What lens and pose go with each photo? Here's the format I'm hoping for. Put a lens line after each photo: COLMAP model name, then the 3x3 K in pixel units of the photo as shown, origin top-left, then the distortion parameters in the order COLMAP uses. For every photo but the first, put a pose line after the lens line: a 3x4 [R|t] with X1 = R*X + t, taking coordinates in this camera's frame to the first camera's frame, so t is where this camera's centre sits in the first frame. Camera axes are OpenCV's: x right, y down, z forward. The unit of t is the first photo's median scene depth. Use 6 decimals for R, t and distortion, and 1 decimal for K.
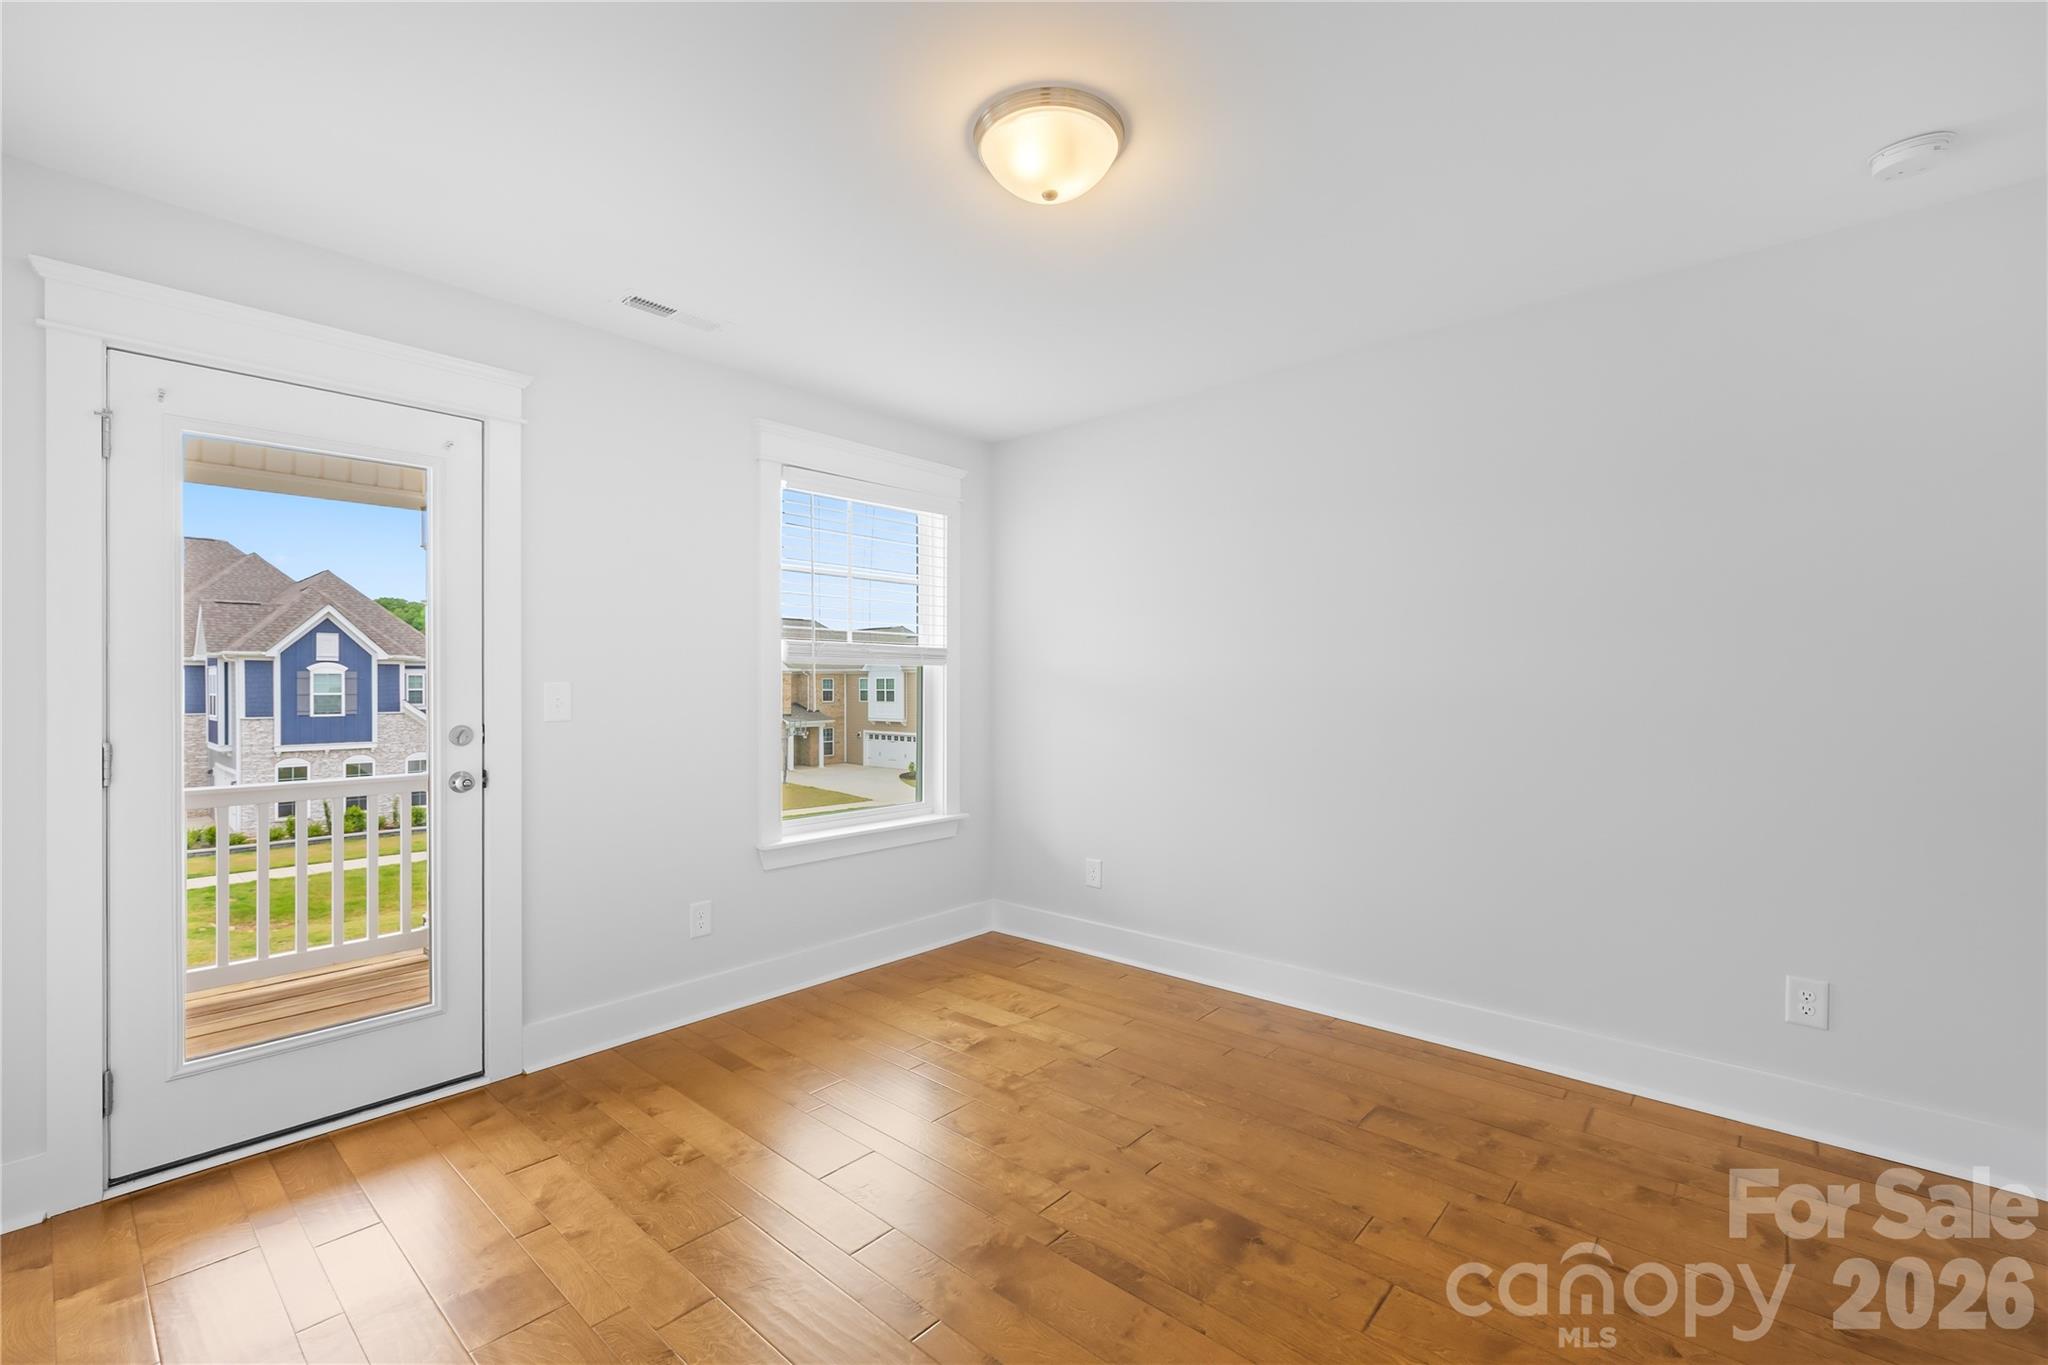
lens RADIAL K [[869.6, 0, 1029.2], [0, 869.6, 682.0], [0, 0, 1]] dist [0.001792, -0.000853]
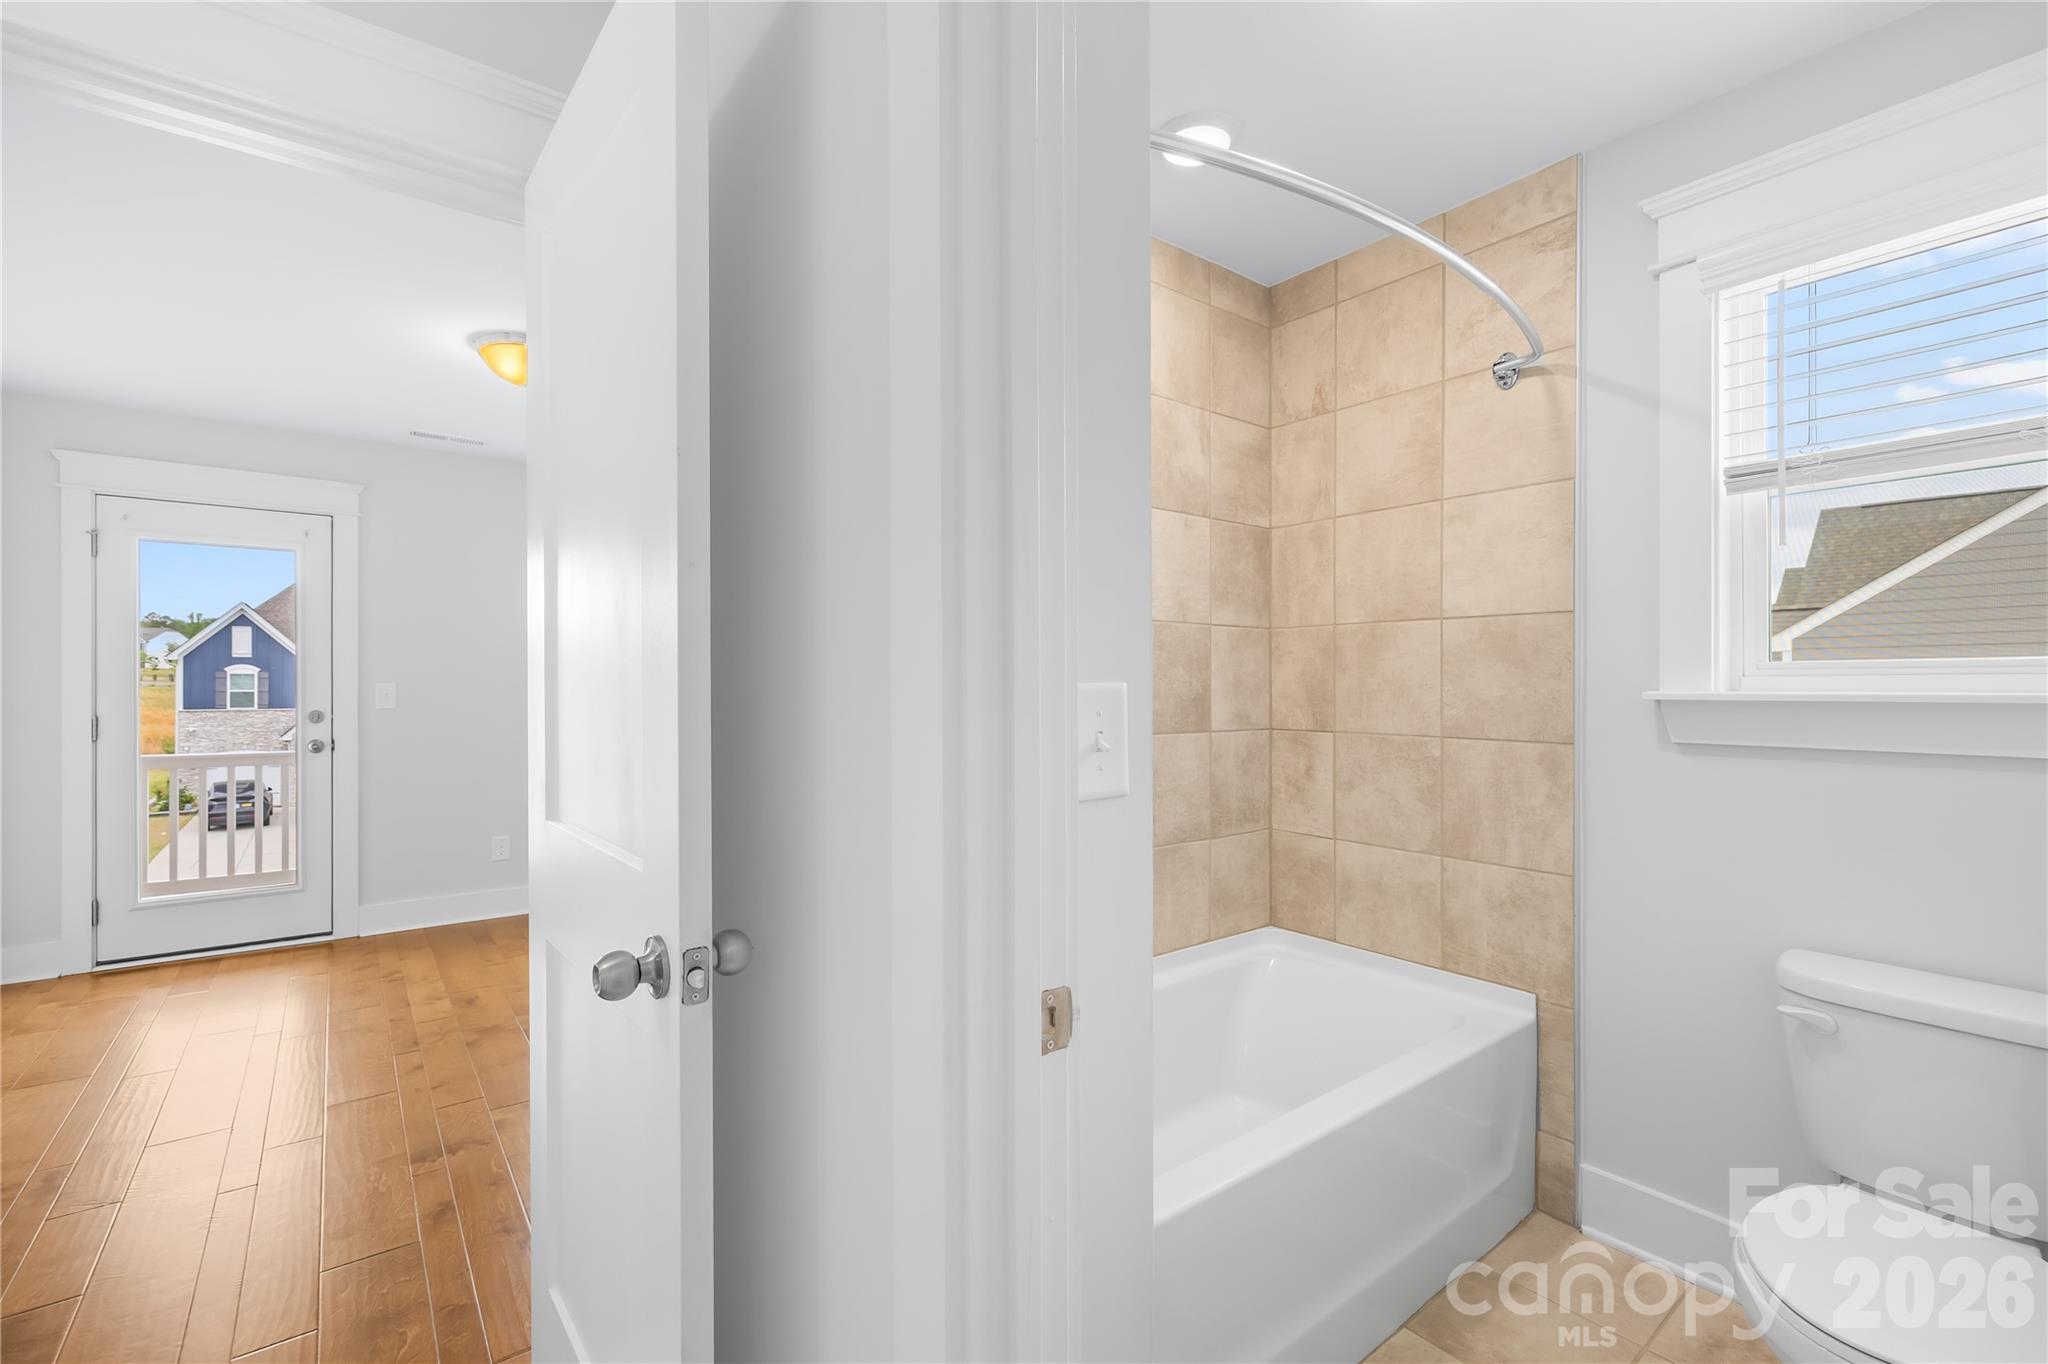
lens RADIAL K [[869.6, 0, 1005.9], [0, 869.6, 686.5], [0, 0, 1]] dist [0.001792, -0.000853]
pose [[0.982037, 0.005930, -0.188596, 0.988830], [-0.005258, 0.999978, 0.004066, -0.007457], [0.188616, -0.003001, 0.982046, -0.355282]]
